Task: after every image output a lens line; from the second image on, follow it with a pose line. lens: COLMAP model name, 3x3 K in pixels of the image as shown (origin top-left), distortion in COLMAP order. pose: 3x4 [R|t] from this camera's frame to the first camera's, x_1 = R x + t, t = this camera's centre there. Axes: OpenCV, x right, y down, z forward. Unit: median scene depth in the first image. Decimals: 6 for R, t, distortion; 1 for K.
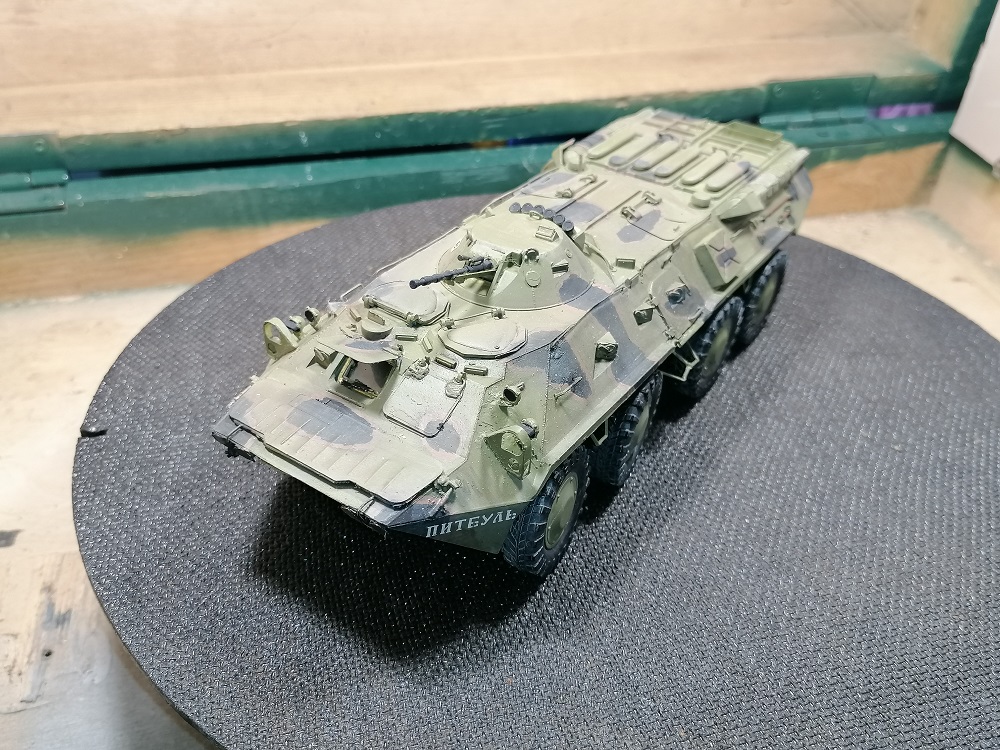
lens RADIAL K [[923.0, 0, 500.0], [0, 923.0, 375.0], [0, 0, 1]] dist [0.060337, -0.135113]
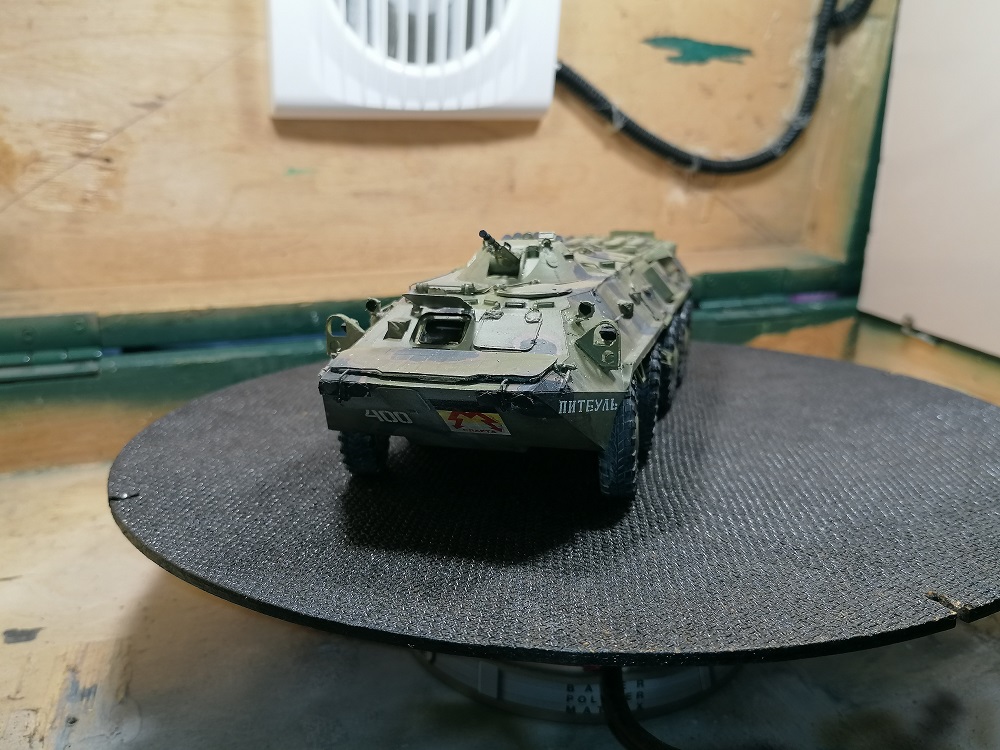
lens RADIAL K [[864.0, 0, 500.0], [0, 864.0, 375.0], [0, 0, 1]] dist [0.055381, -0.113210]
pose [[0.995697, -0.055221, 0.074421, -0.072805], [0.078856, 0.926709, -0.367413, 0.234498], [-0.048678, 0.371700, 0.927076, 0.026152]]
